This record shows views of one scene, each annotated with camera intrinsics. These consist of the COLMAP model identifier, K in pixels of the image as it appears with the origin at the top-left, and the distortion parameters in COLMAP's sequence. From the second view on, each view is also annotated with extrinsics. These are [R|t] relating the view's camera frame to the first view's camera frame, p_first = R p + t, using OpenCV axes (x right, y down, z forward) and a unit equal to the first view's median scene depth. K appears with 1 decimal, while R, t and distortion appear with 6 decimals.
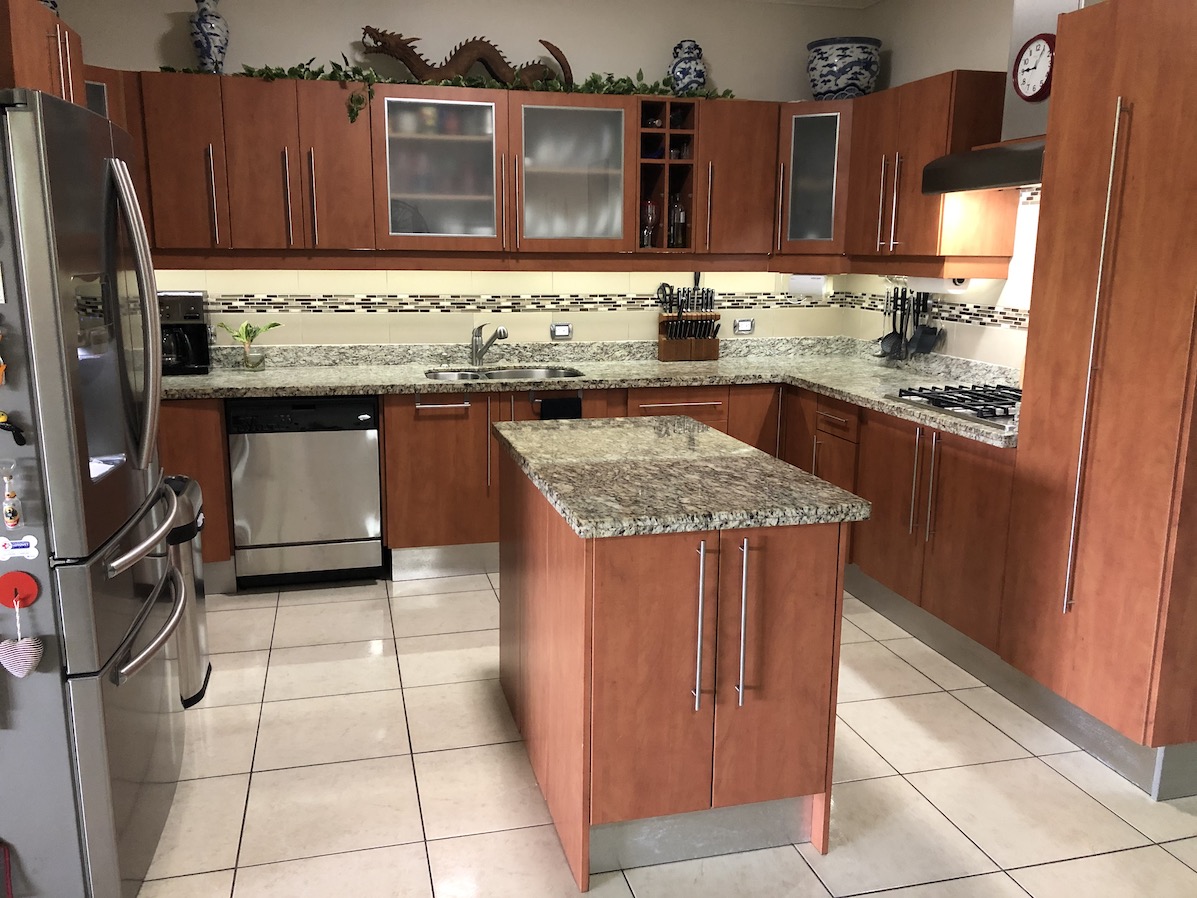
lens RADIAL K [[996.8, 0, 598.5], [0, 996.8, 449.0], [0, 0, 1]] dist [0.053969, -0.072794]
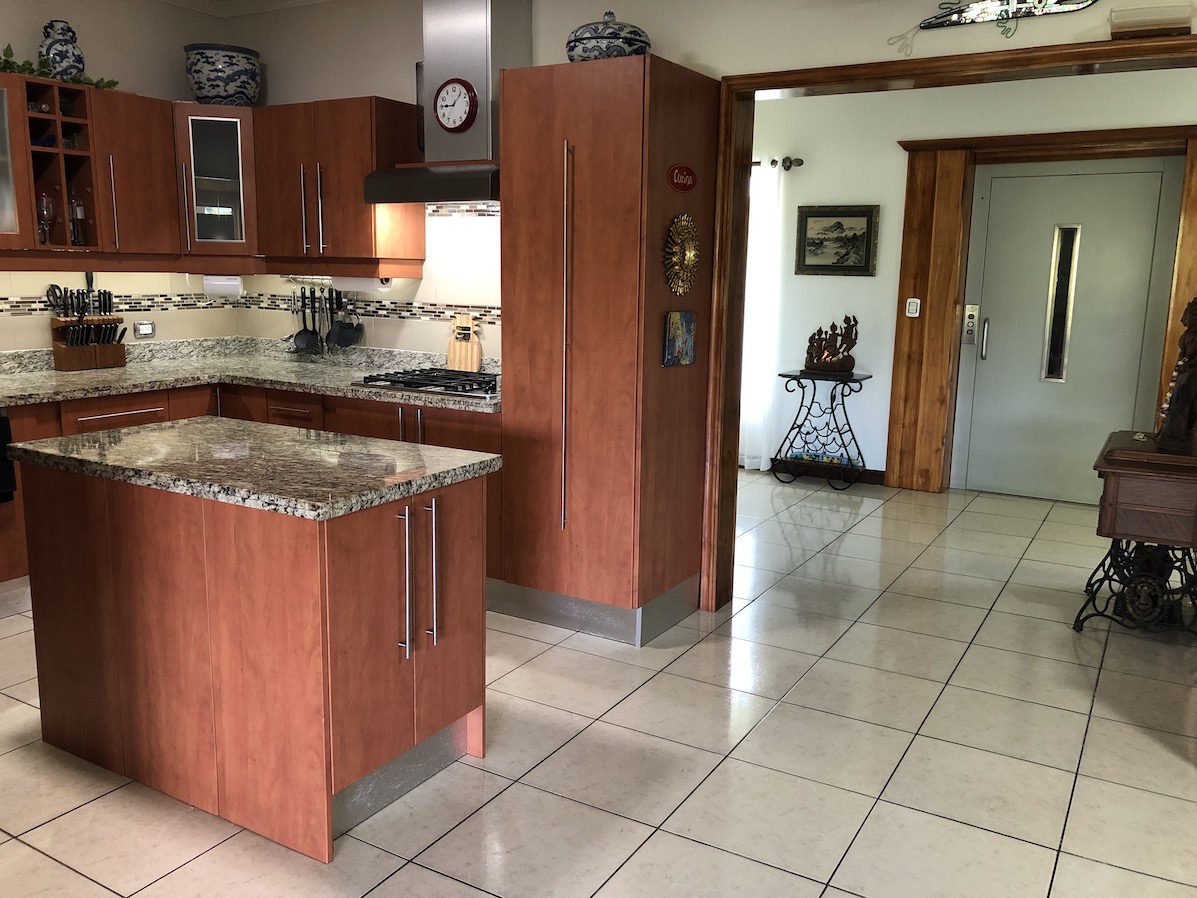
lens RADIAL K [[991.3, 0, 598.5], [0, 991.3, 449.0], [0, 0, 1]] dist [0.066727, -0.071282]
pose [[0.709962, -0.125363, 0.692992, -0.256126], [0.129426, 0.990494, 0.046587, 0.001998], [-0.692245, 0.056616, 0.719439, 0.018589]]
